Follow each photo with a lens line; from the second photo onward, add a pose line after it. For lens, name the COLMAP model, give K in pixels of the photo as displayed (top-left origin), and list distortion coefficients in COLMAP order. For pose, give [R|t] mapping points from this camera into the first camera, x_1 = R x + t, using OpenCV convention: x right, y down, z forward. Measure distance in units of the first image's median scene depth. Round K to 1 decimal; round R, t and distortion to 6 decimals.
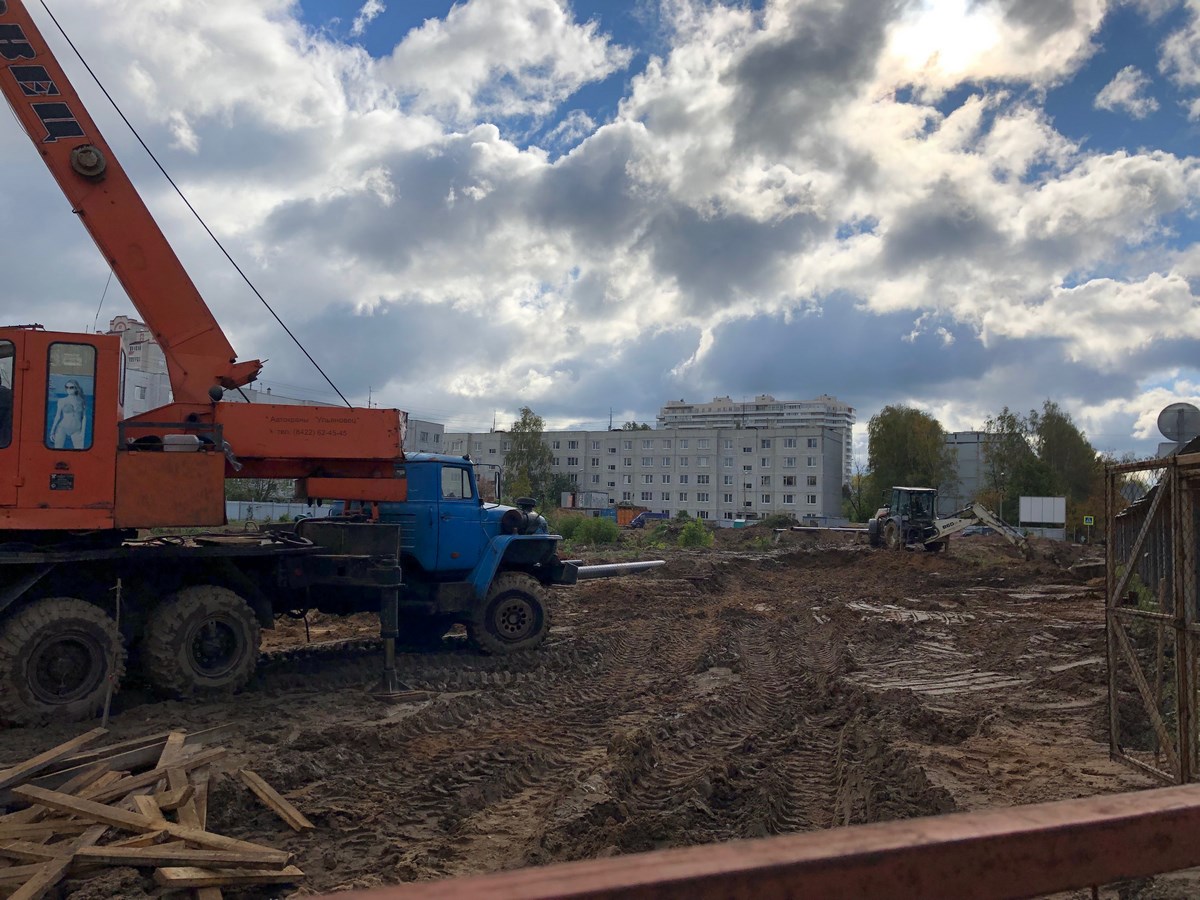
lens RADIAL K [[979.1, 0, 590.7], [0, 979.1, 451.6], [0, 0, 1]] dist [0.082155, -0.104266]
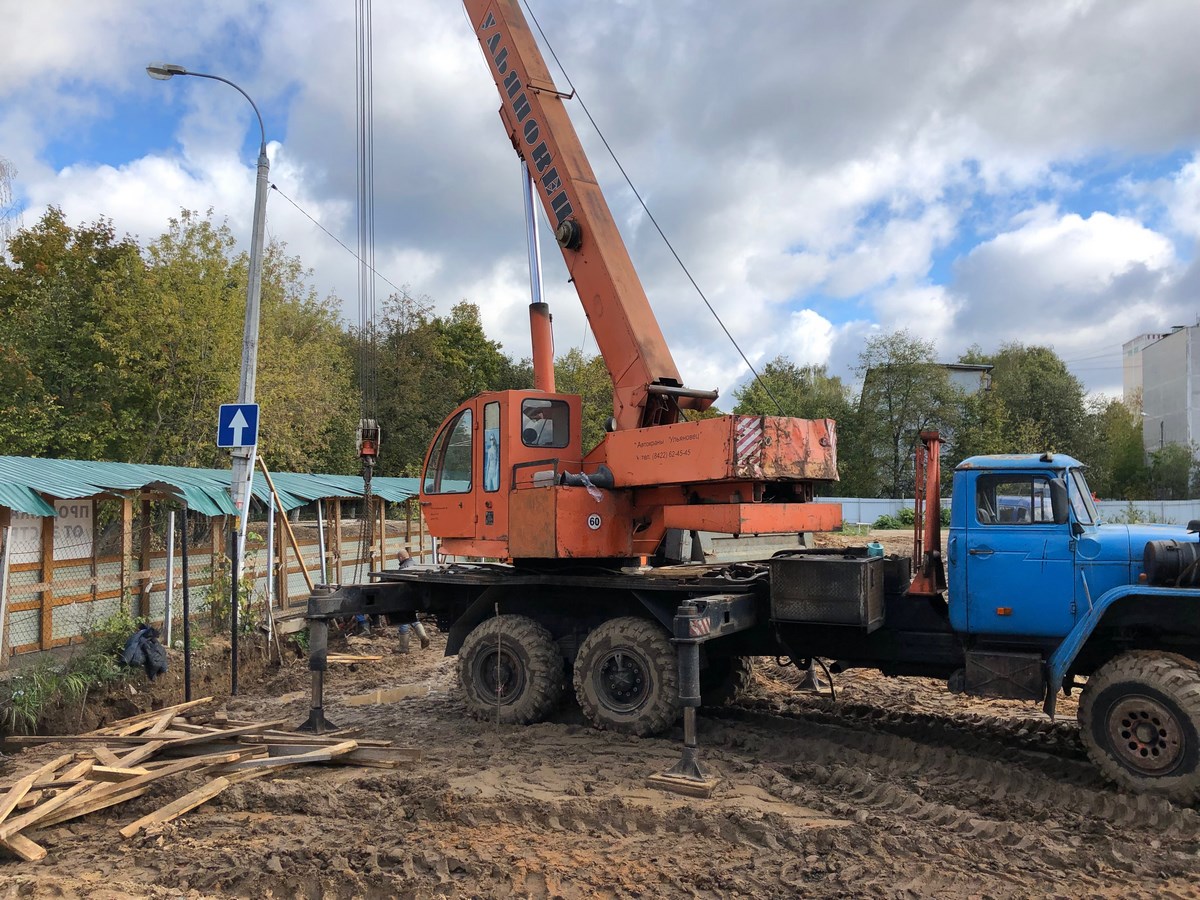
lens RADIAL K [[979.1, 0, 590.7], [0, 979.1, 451.6], [0, 0, 1]] dist [0.082155, -0.104266]
pose [[0.202082, -0.073862, -0.976579, 0.573937], [0.068419, 0.995780, -0.061156, 0.027509], [0.976976, -0.054458, 0.206283, 0.767141]]
